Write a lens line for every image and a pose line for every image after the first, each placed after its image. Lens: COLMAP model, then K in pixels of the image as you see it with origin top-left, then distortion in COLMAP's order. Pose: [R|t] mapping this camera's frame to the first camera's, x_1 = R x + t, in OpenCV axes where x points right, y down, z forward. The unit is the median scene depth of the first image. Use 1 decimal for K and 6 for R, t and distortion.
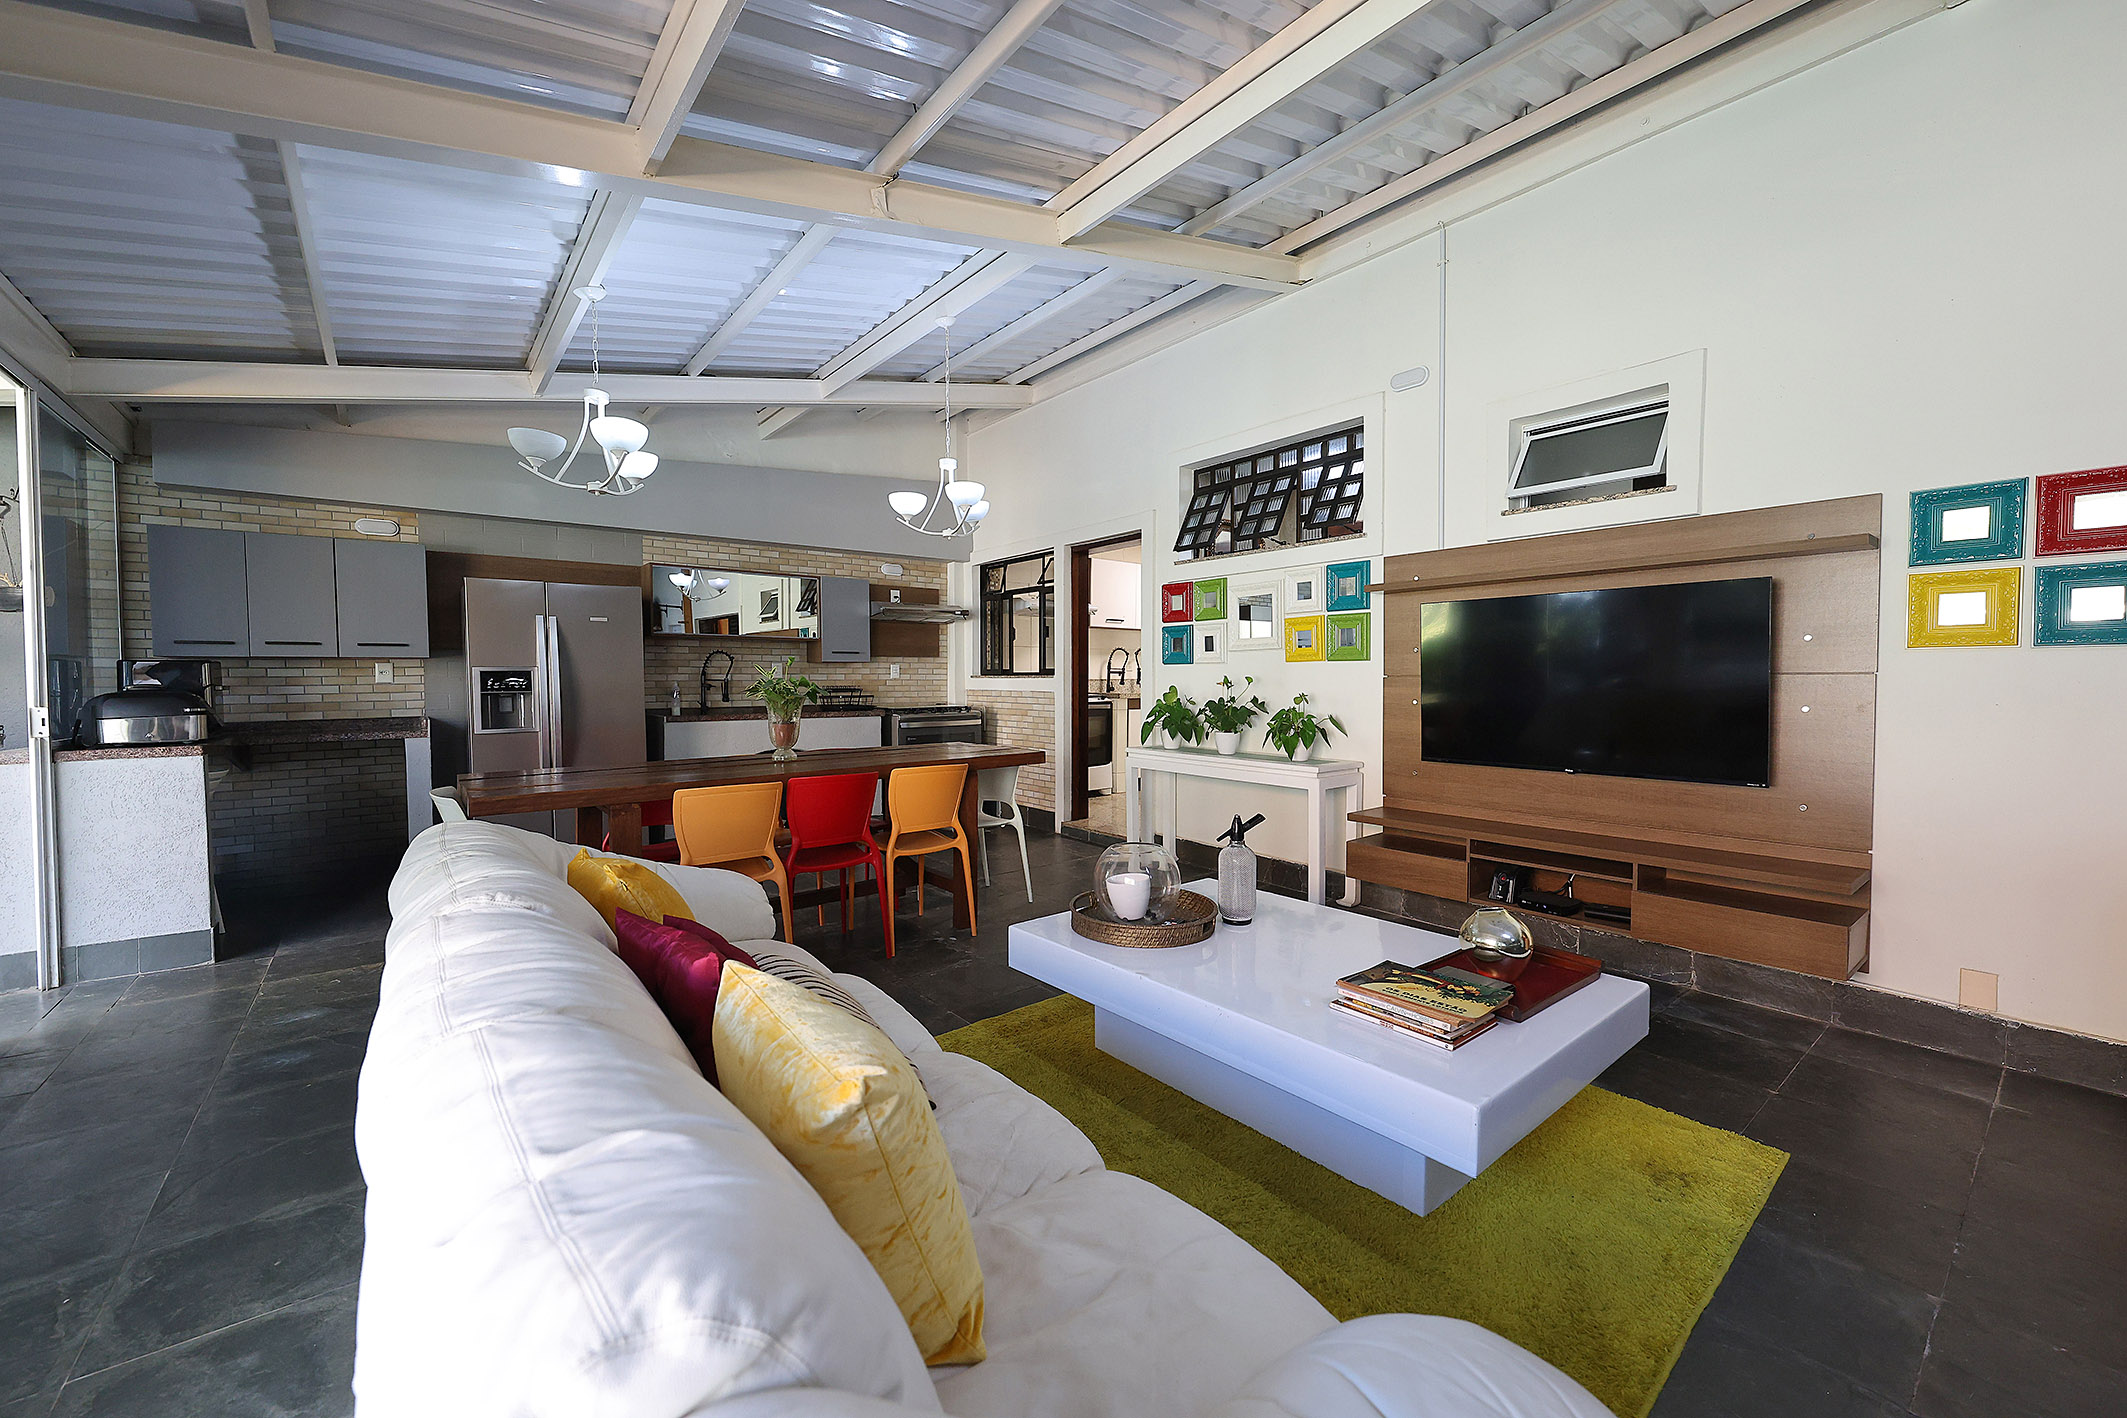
lens RADIAL K [[818.4, 0, 1065.7], [0, 818.4, 702.0], [0, 0, 1]] dist [0.002370, 0.000229]
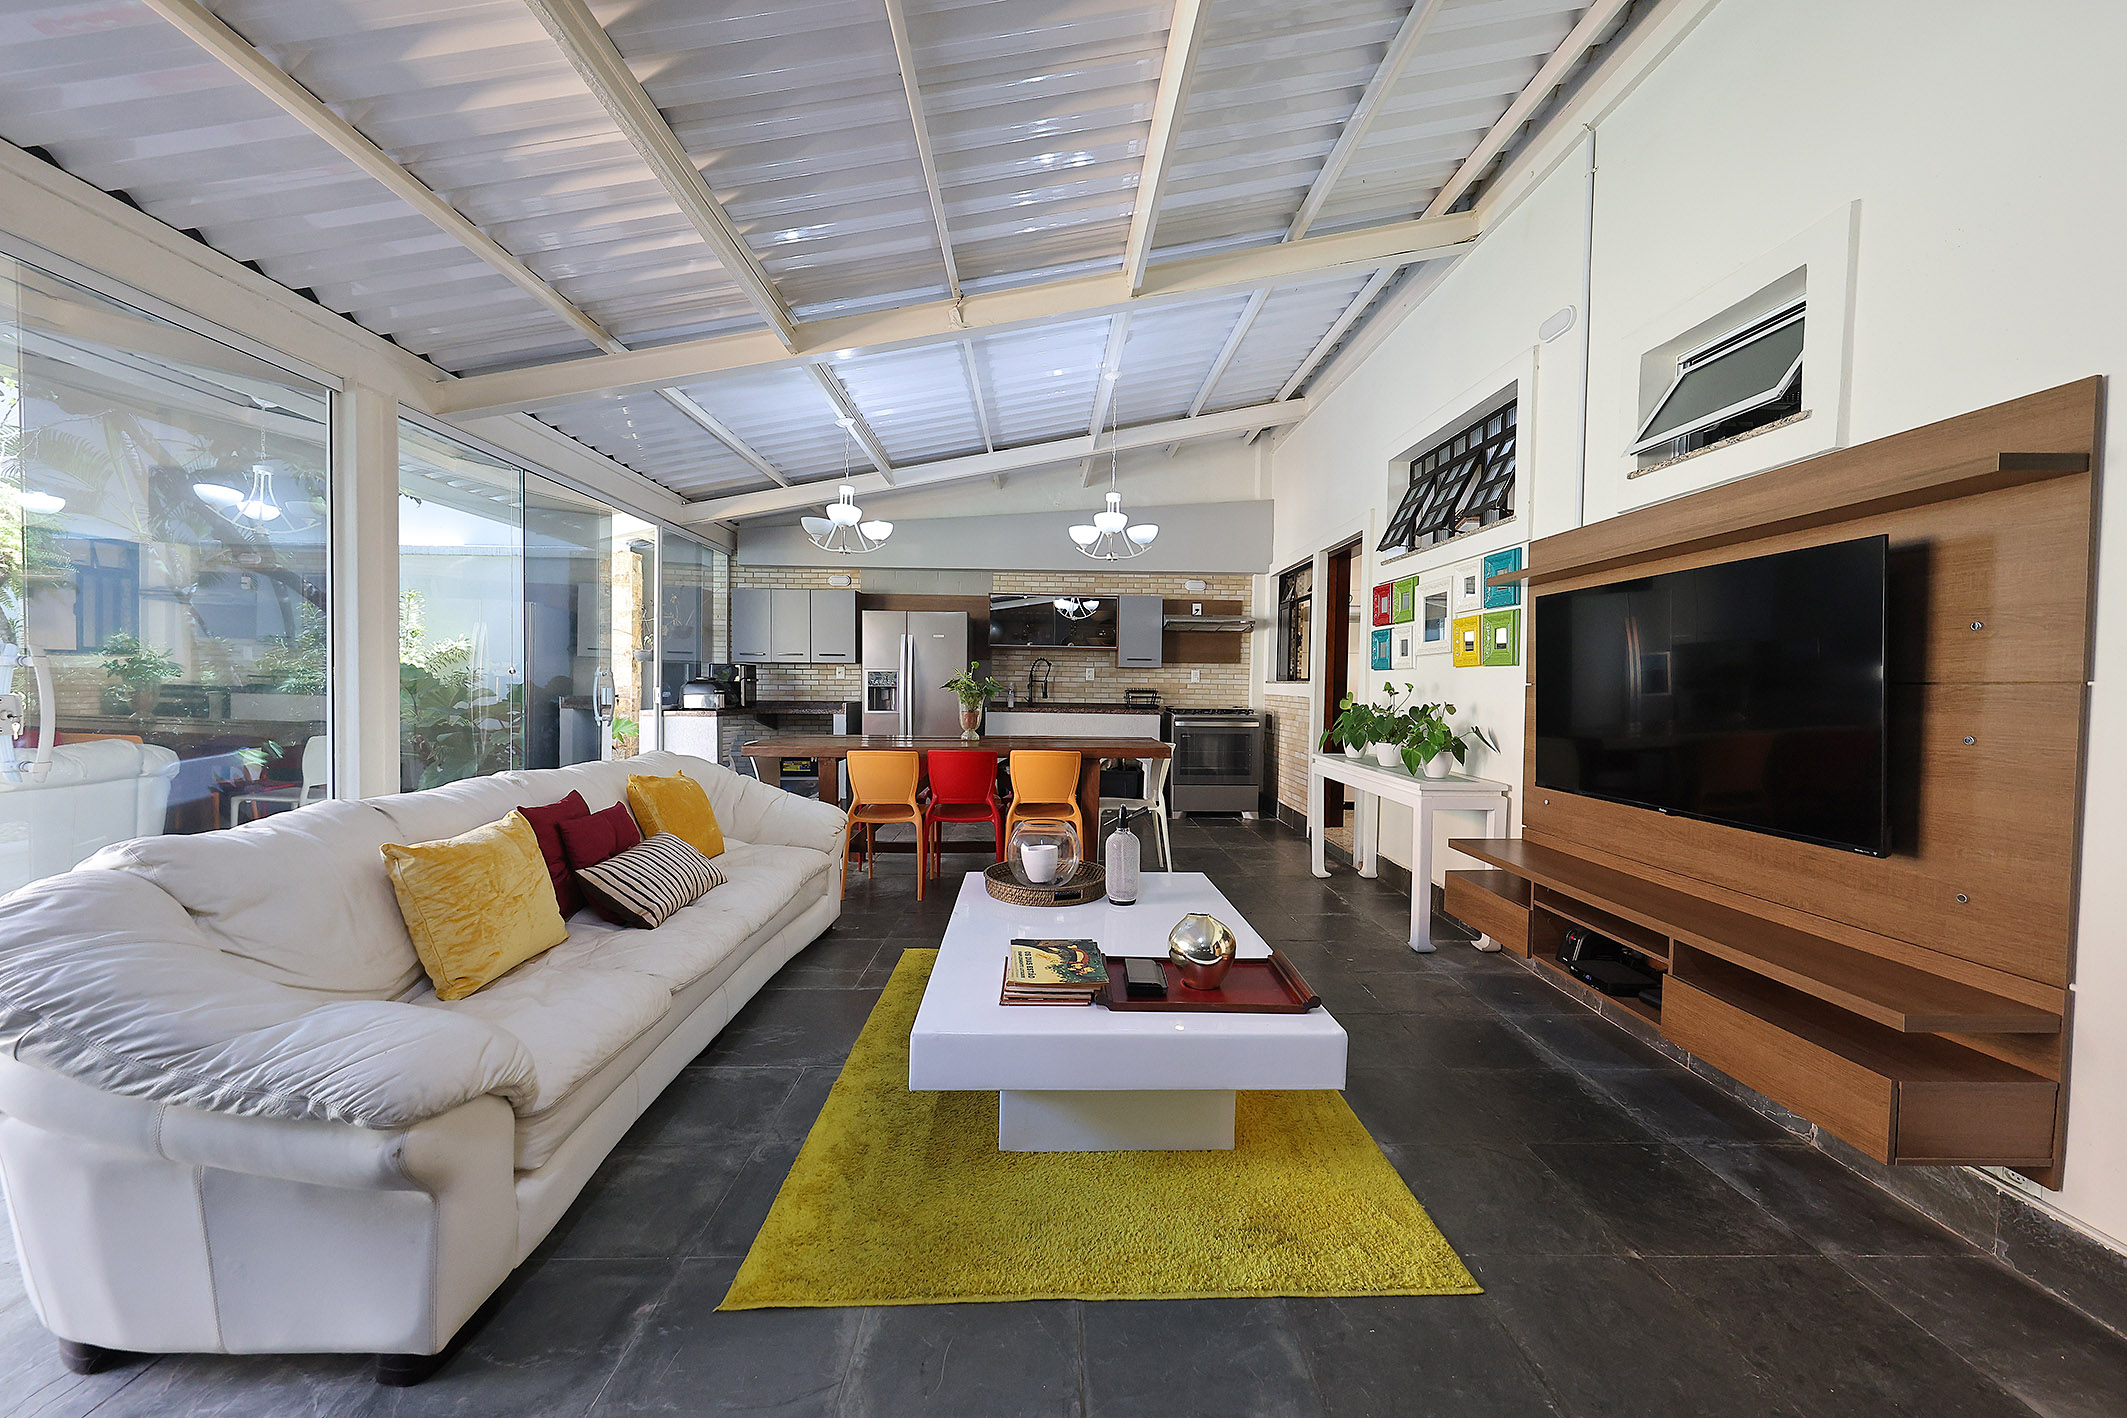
lens RADIAL K [[772.2, 0, 1060.2], [0, 772.2, 705.1], [0, 0, 1]] dist [-0.000684, -0.000099]
pose [[0.800820, 0.032528, -0.598022, 0.404956], [-0.035073, 0.999357, 0.007391, 0.000873], [0.597878, 0.015056, 0.801446, 0.067434]]
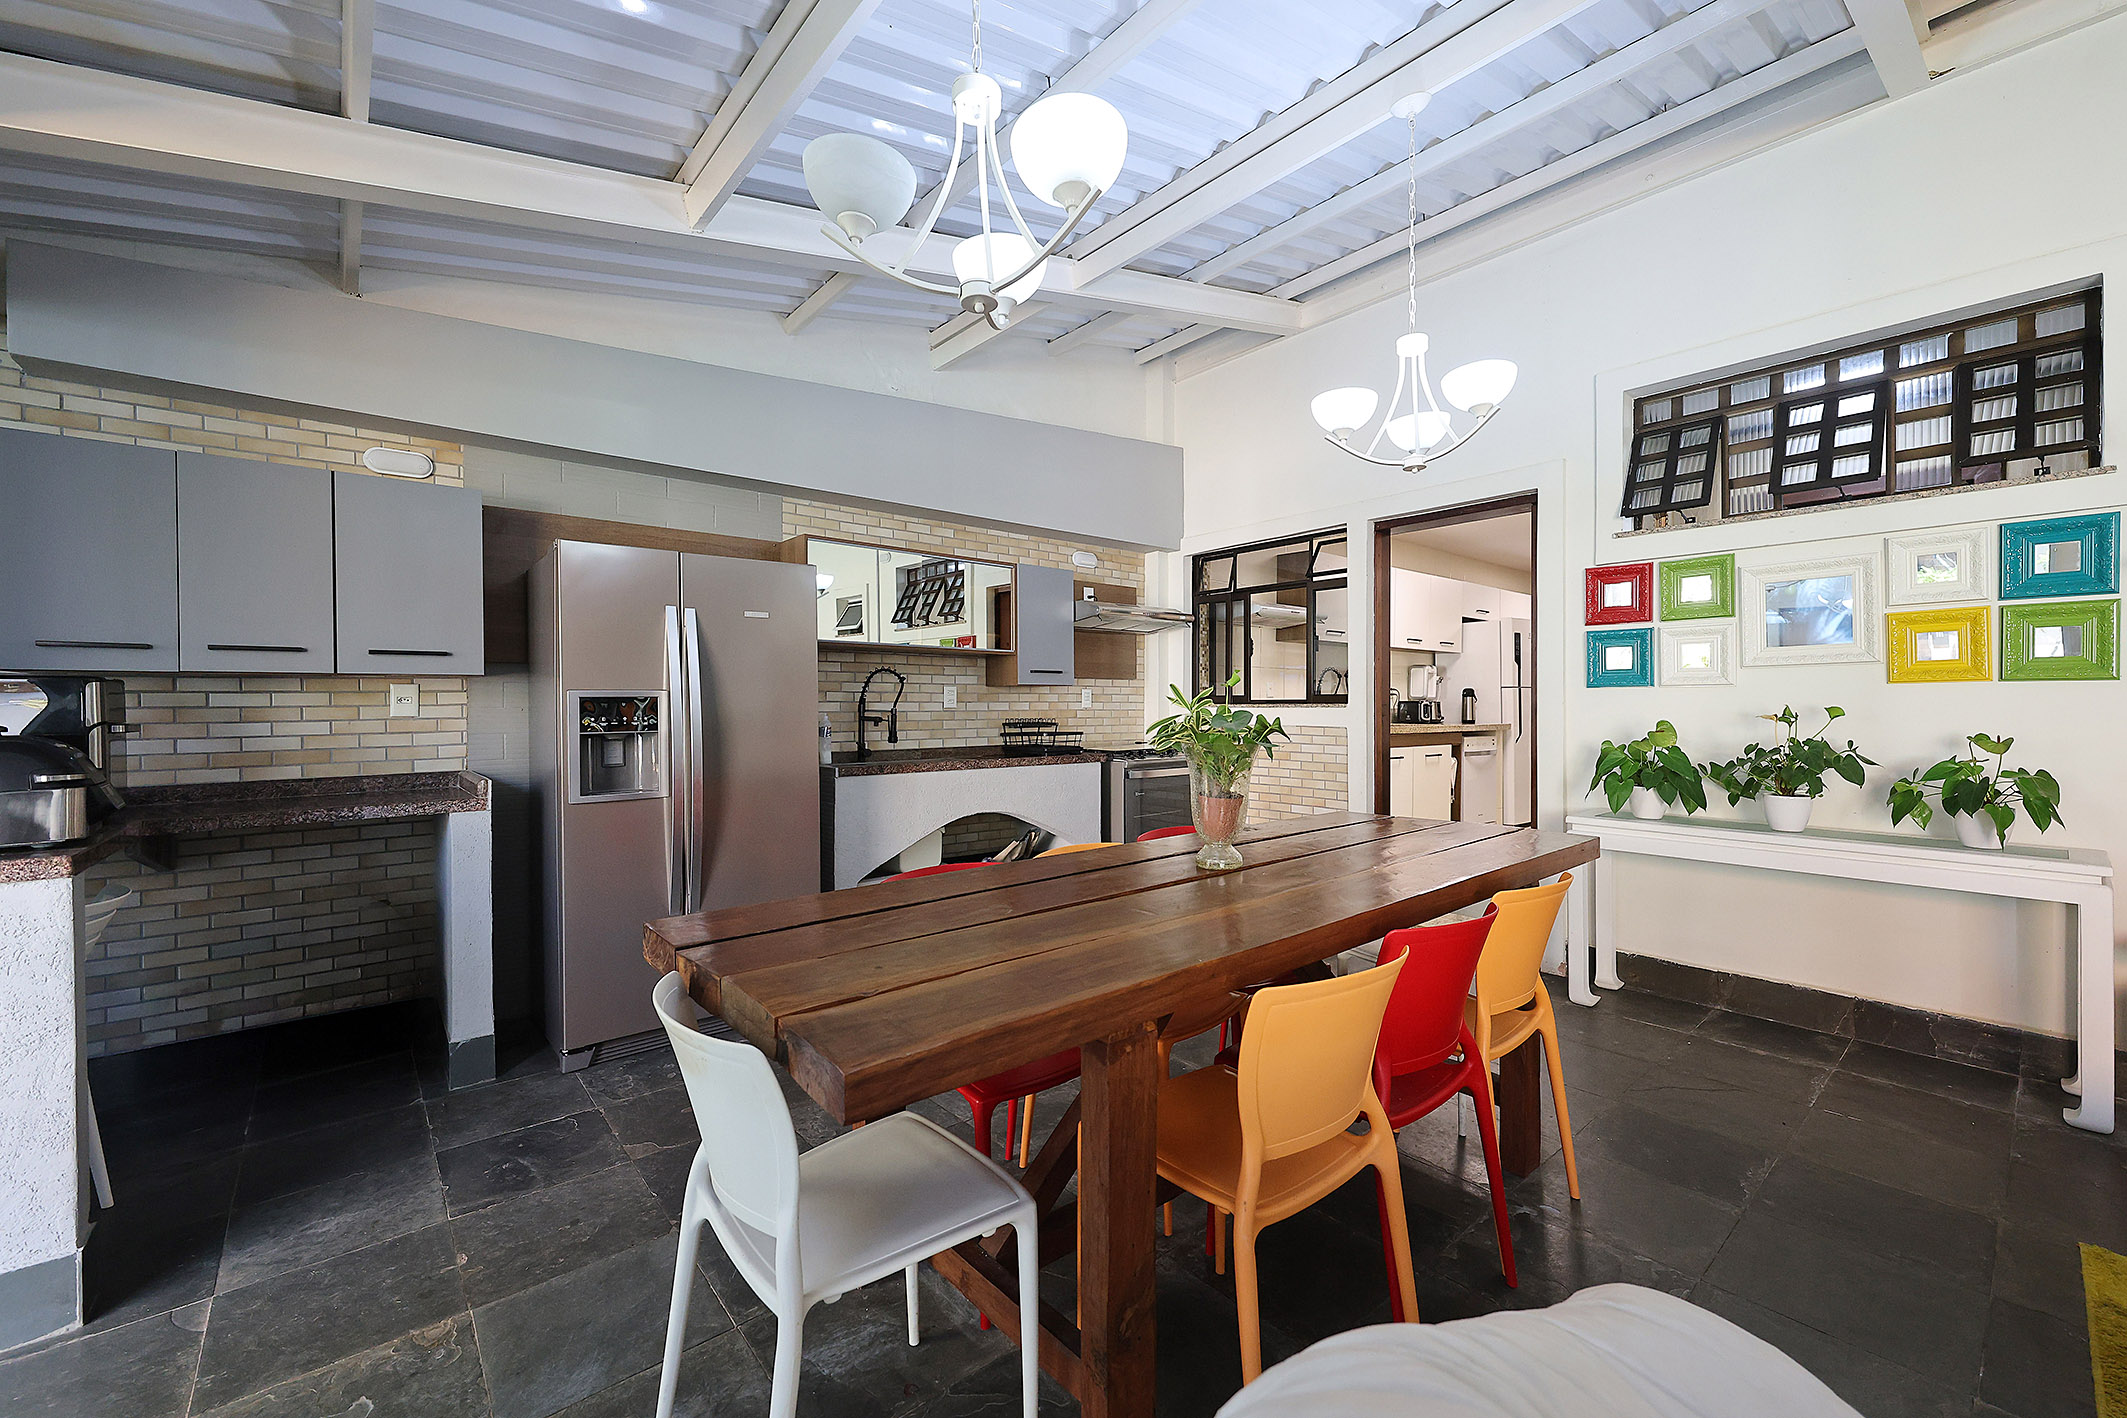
lens RADIAL K [[847.3, 0, 1069.7], [0, 847.3, 706.4], [0, 0, 1]] dist [0.001621, 0.000133]
pose [[0.999563, 0.000222, 0.029558, -0.362303], [0.000609, 0.999605, -0.028095, -0.013425], [-0.029552, 0.028100, 0.999168, 0.362254]]
